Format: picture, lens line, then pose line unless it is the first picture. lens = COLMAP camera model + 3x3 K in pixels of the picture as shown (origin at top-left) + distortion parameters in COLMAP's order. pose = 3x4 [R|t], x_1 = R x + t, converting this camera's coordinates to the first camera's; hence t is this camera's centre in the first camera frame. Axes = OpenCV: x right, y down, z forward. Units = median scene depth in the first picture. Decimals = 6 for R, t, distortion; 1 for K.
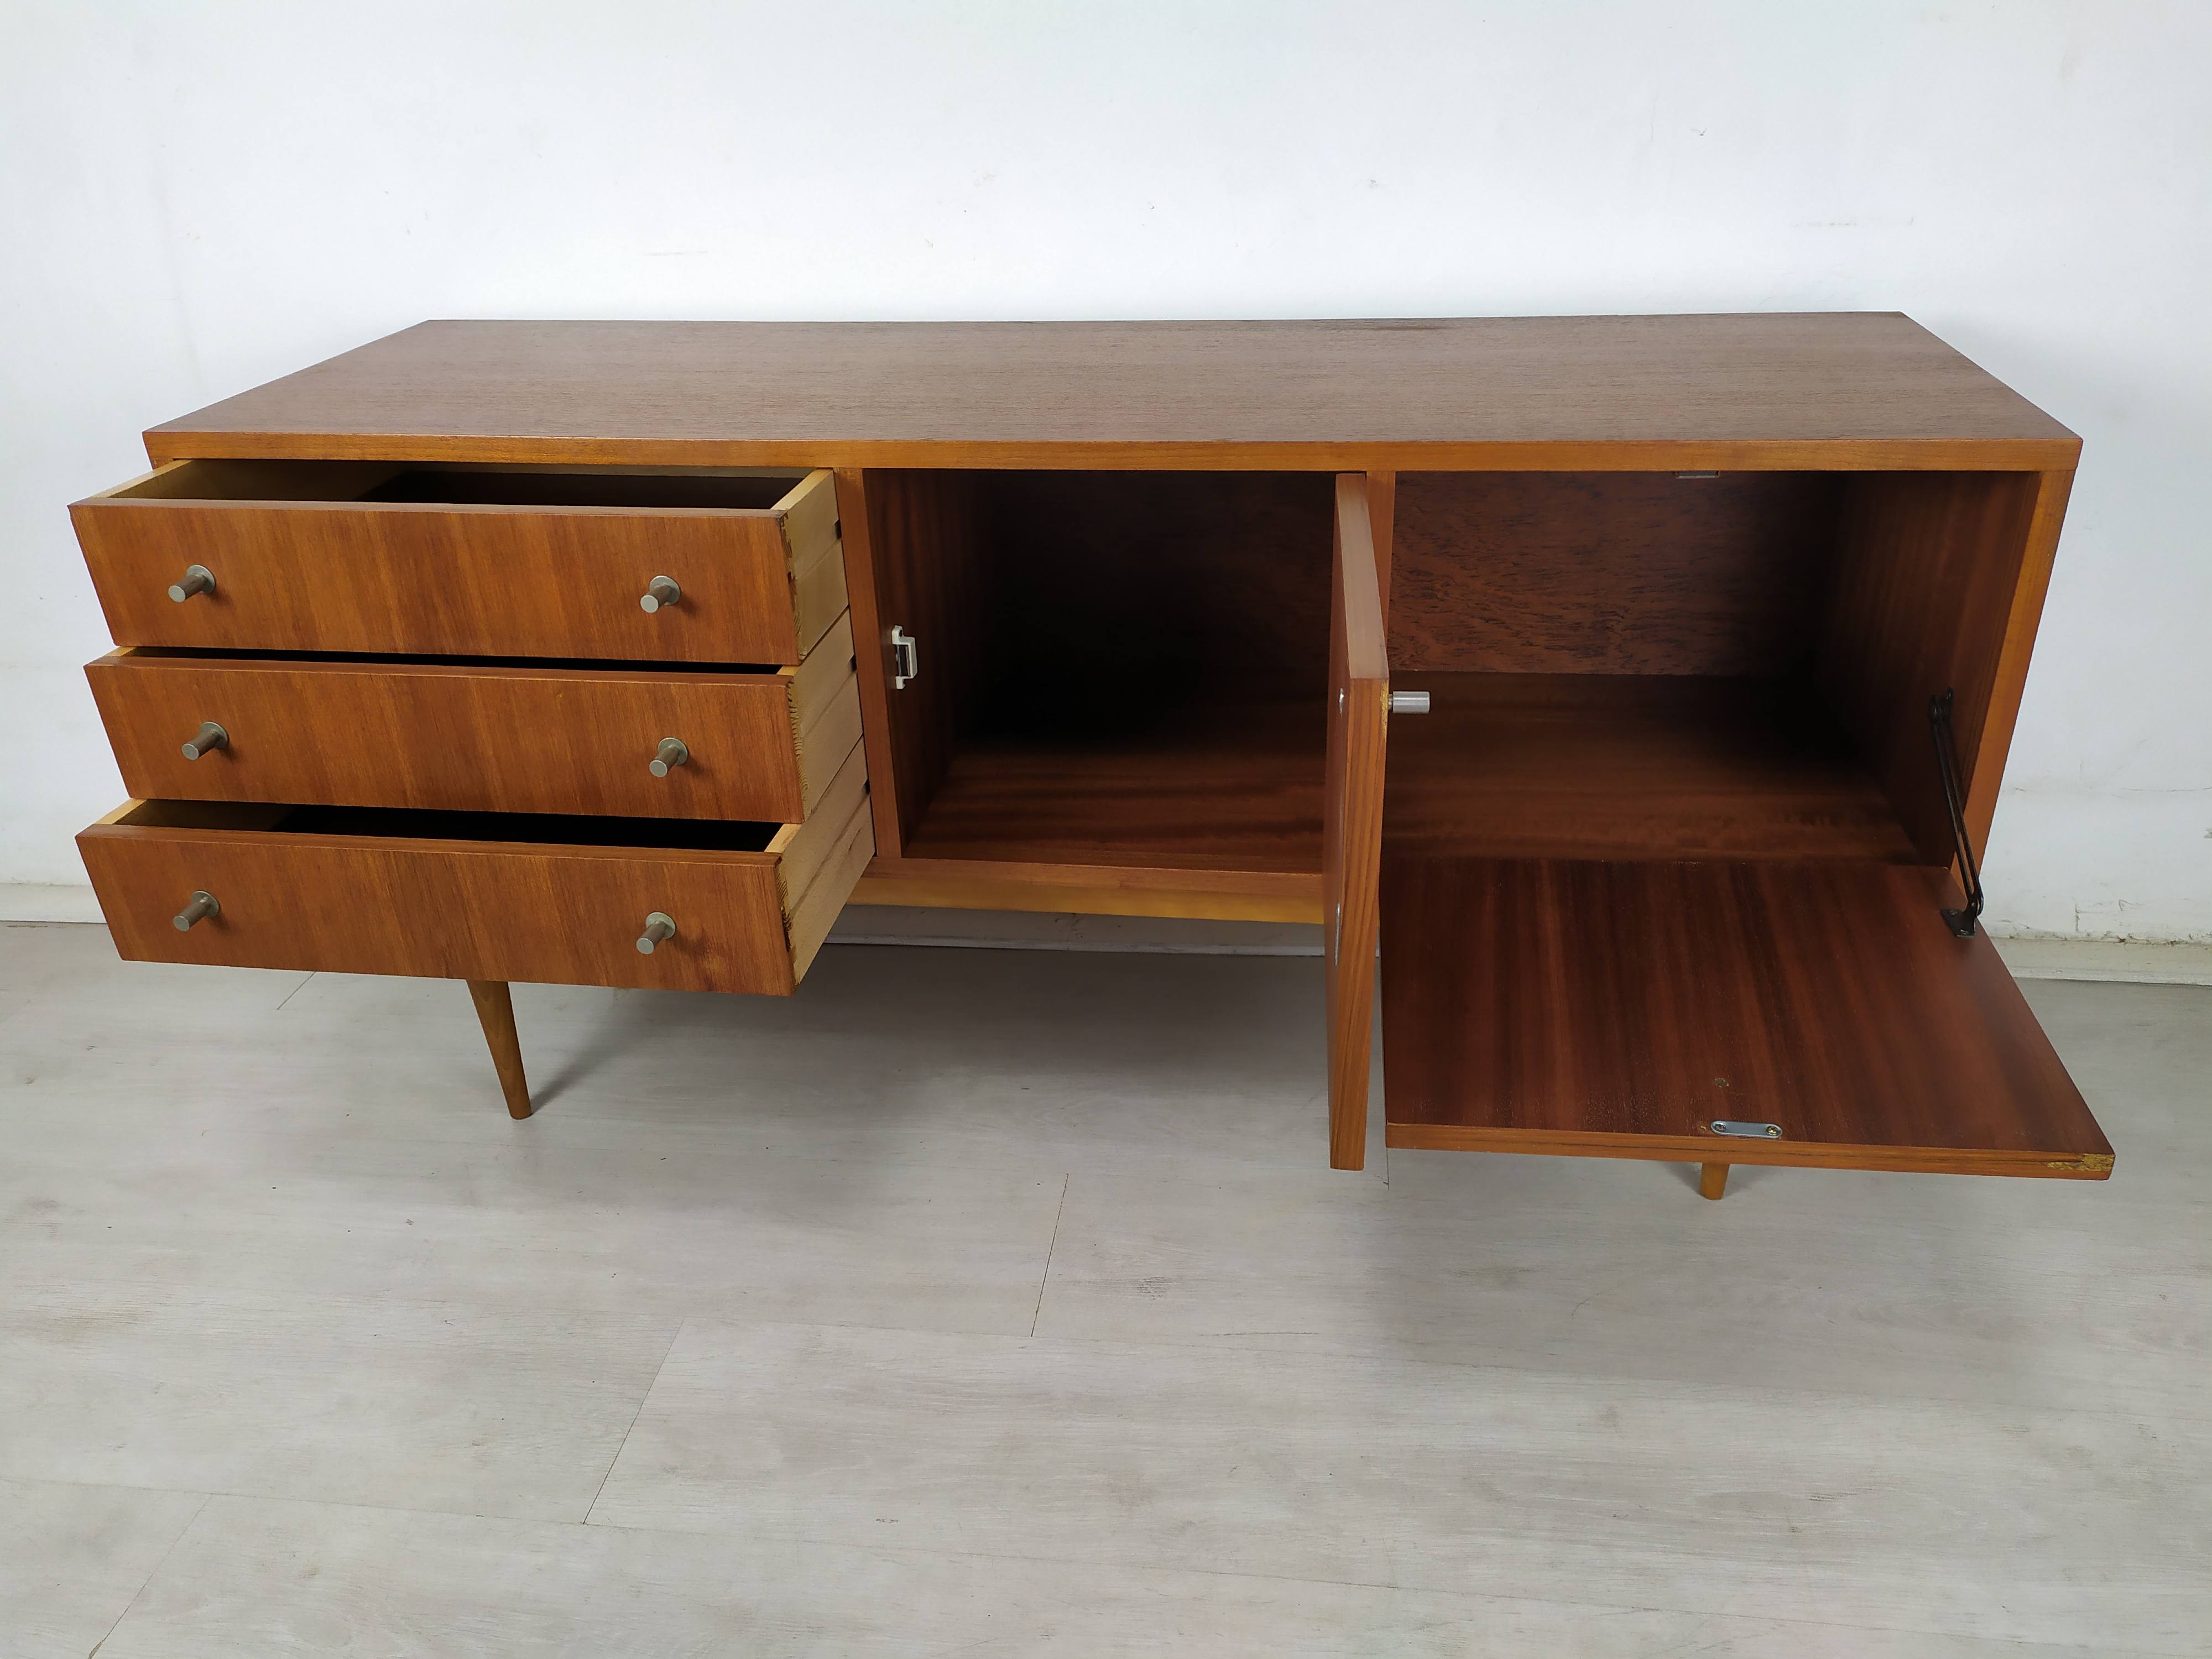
lens RADIAL K [[1673.0, 0, 1171.2], [0, 1673.0, 827.5], [0, 0, 1]] dist [0.067728, -0.081280]
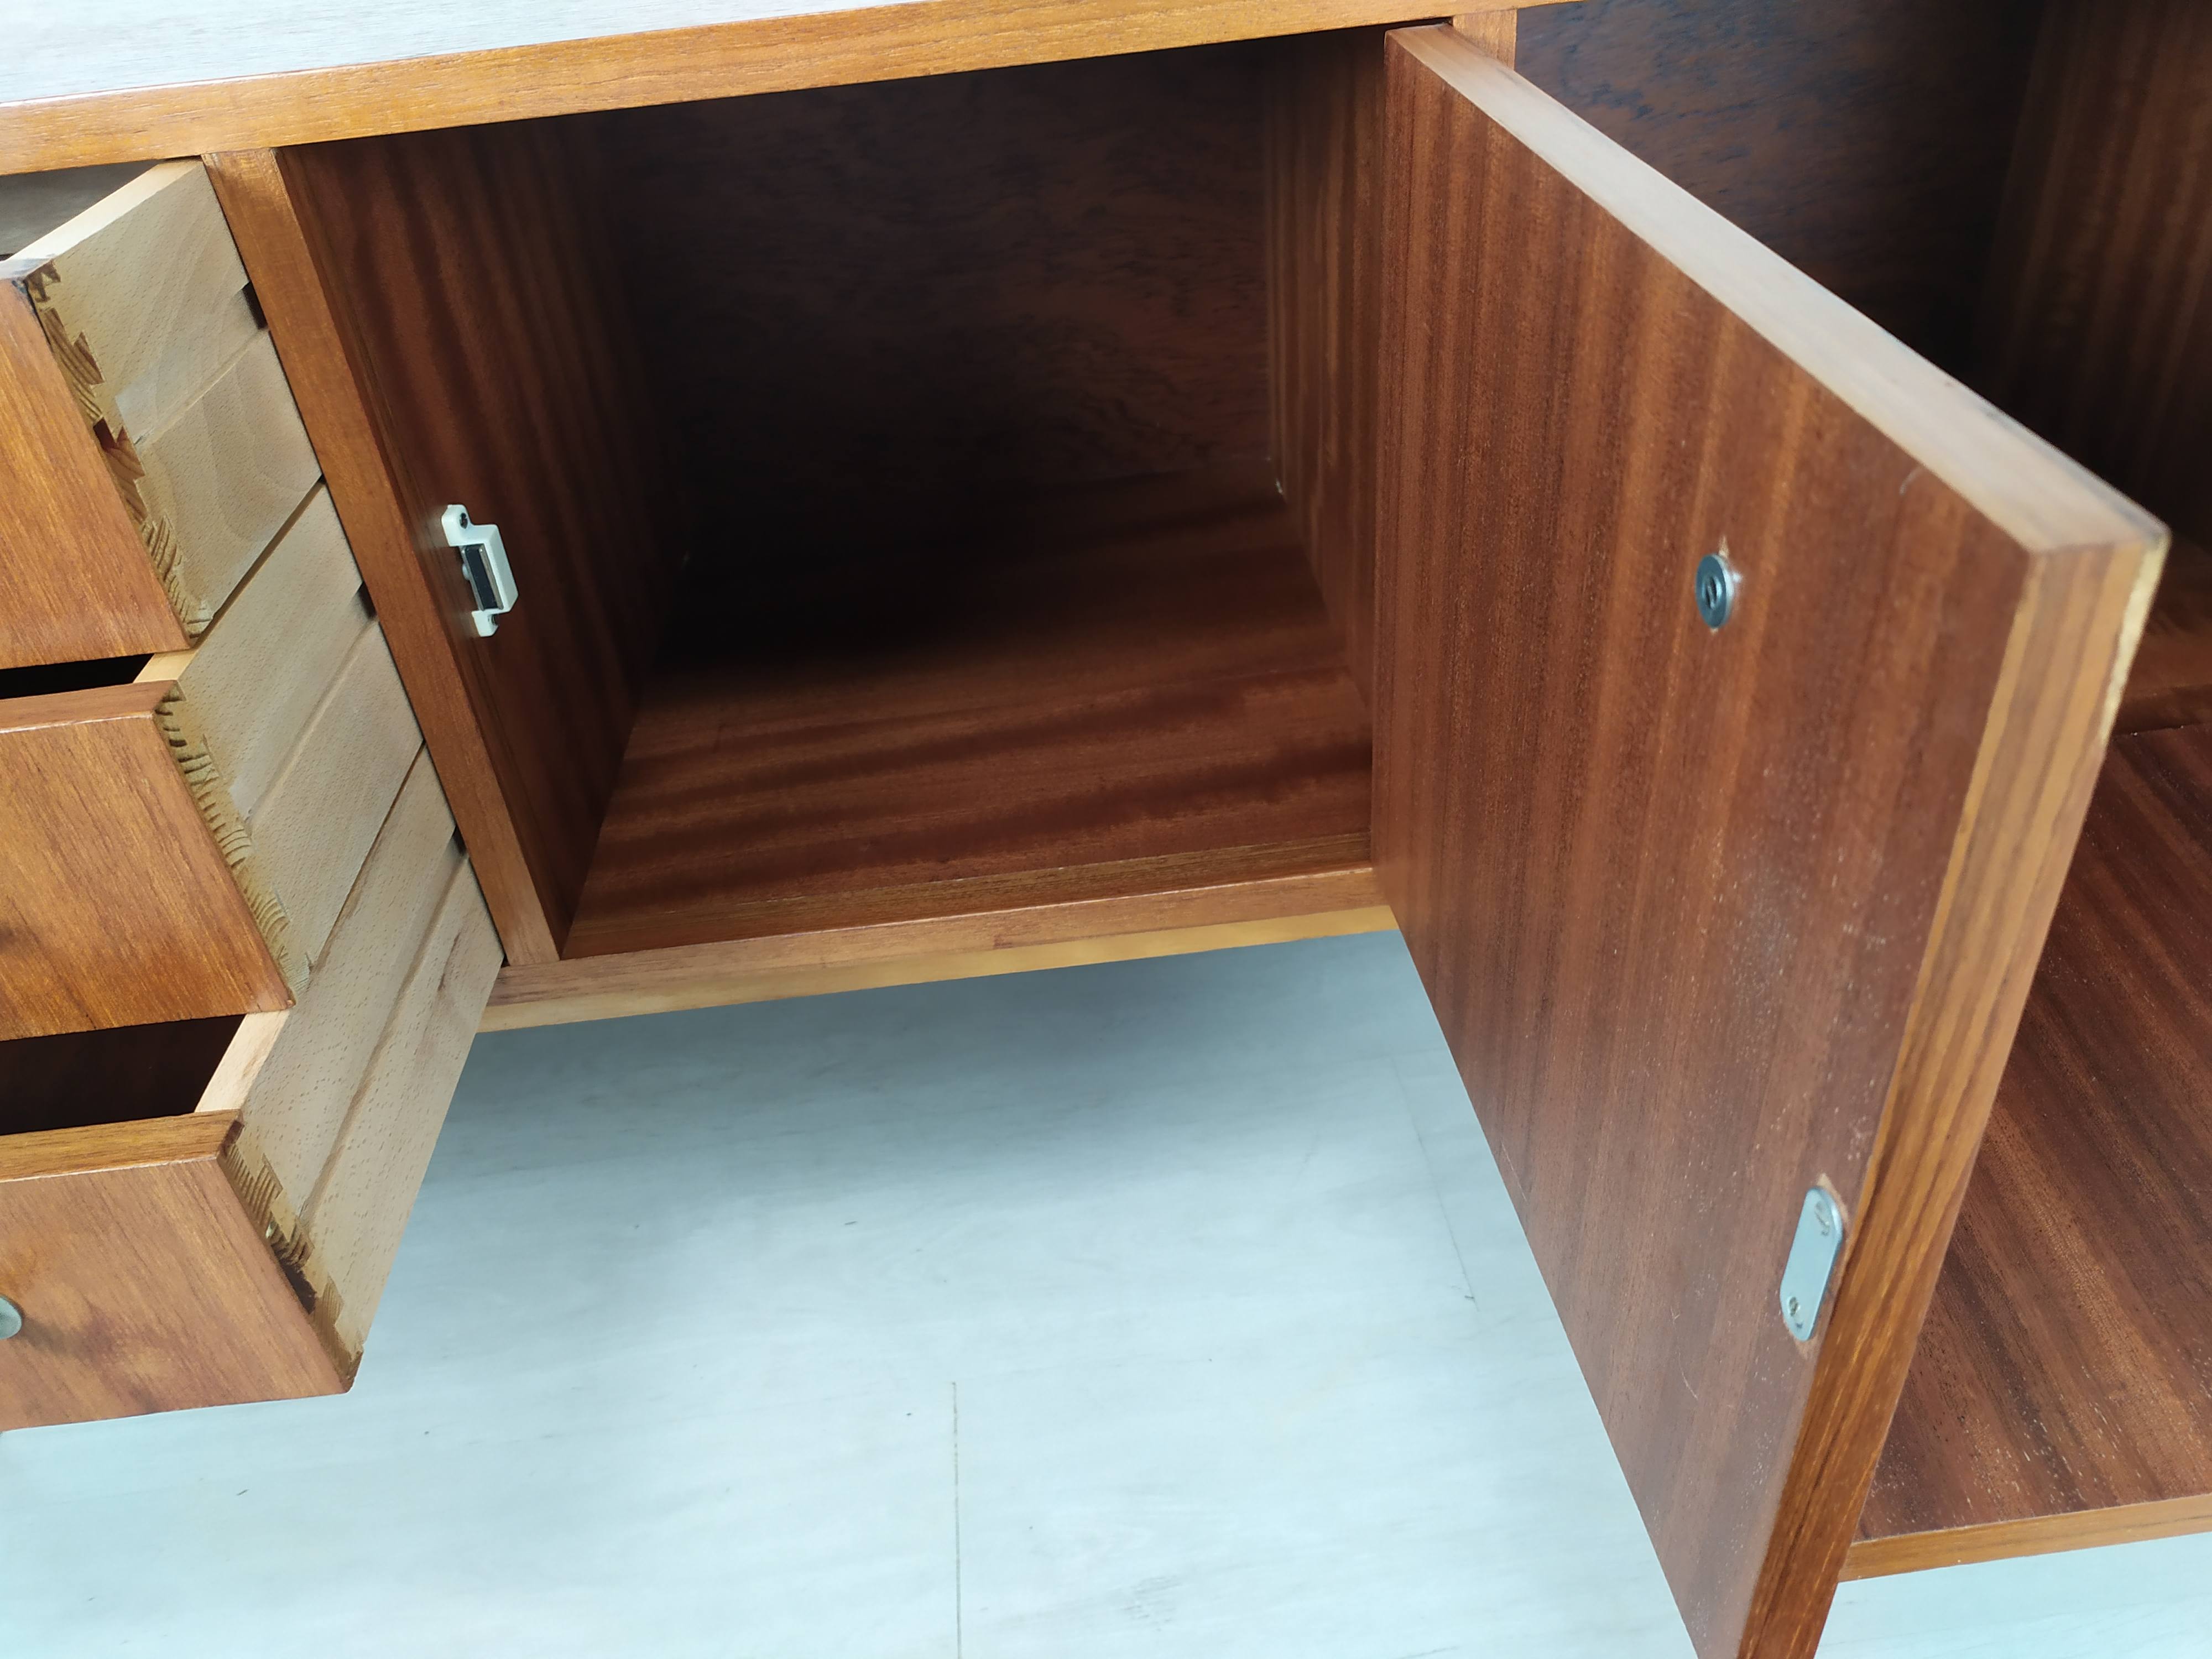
lens RADIAL K [[1654.5, 0, 1123.5], [0, 1654.5, 826.3], [0, 0, 1]] dist [0.061779, -0.079232]
pose [[0.979315, -0.160760, 0.122871, -0.053556], [0.143586, 0.980000, 0.137780, -0.073788], [-0.142563, -0.117287, 0.982812, 0.533076]]
